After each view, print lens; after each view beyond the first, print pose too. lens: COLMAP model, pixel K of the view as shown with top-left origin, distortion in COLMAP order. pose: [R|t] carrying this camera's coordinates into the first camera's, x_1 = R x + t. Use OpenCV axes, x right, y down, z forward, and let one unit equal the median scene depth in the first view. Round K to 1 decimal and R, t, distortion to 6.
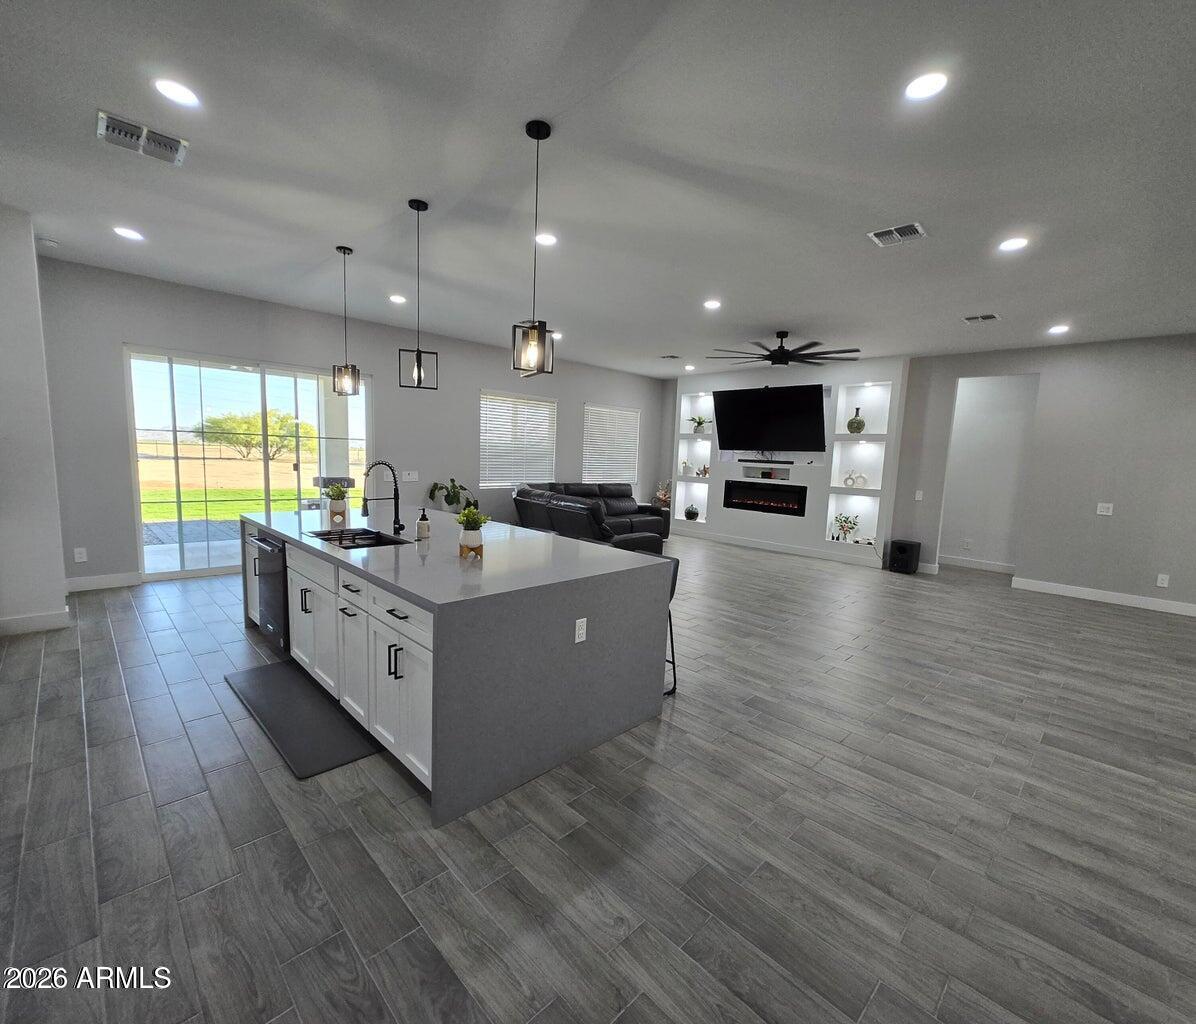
lens RADIAL K [[532.4, 0, 594.8], [0, 532.4, 513.4], [0, 0, 1]] dist [0.000452, -0.001057]
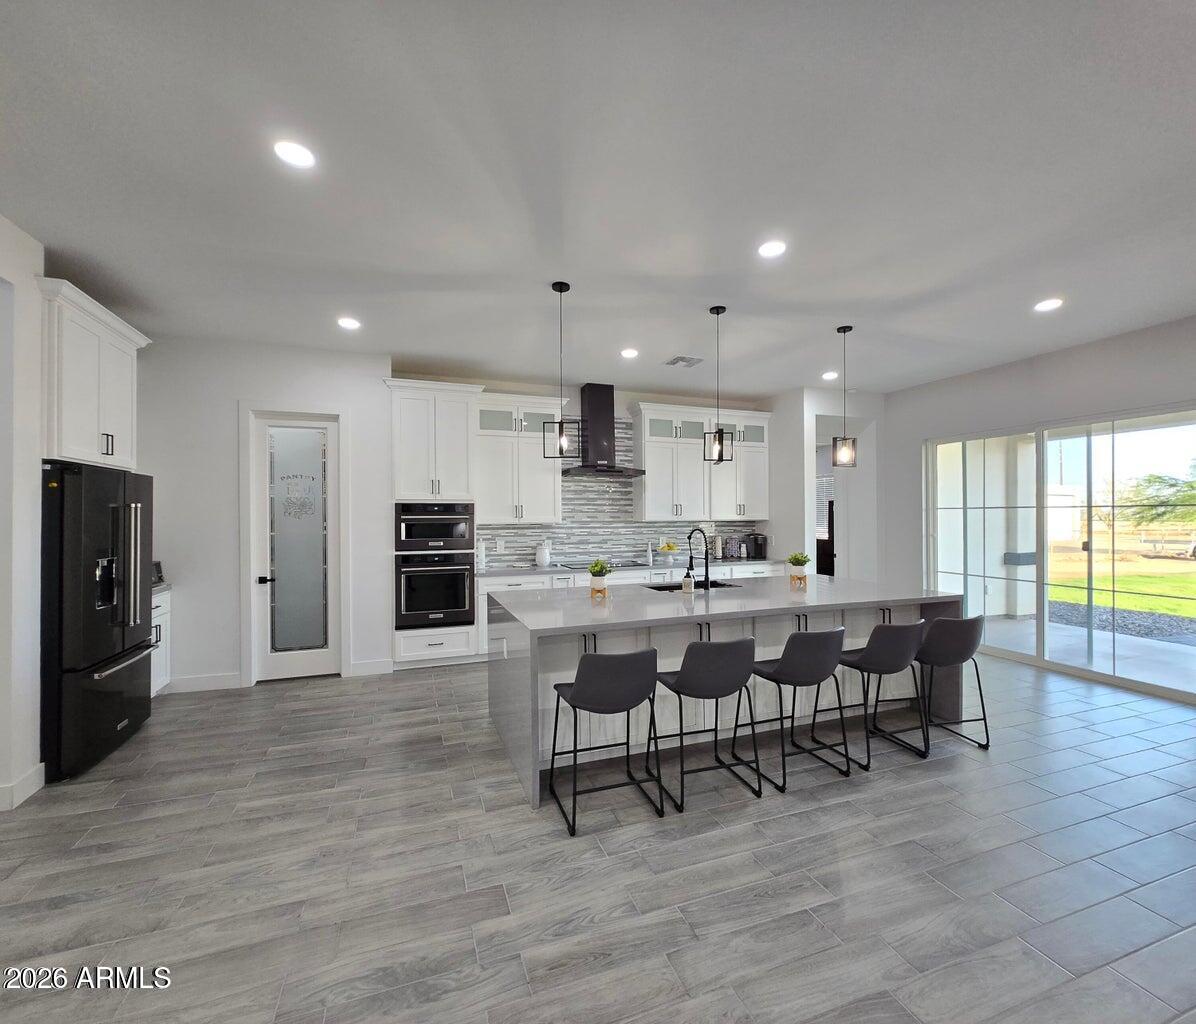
lens RADIAL K [[532.4, 0, 592.5], [0, 532.4, 514.9], [0, 0, 1]] dist [0.000452, -0.001057]
pose [[-0.423361, -0.044689, -0.904858, 0.272306], [-0.117575, 0.993046, 0.005967, -0.034925], [0.898299, 0.108915, -0.425671, 0.431036]]
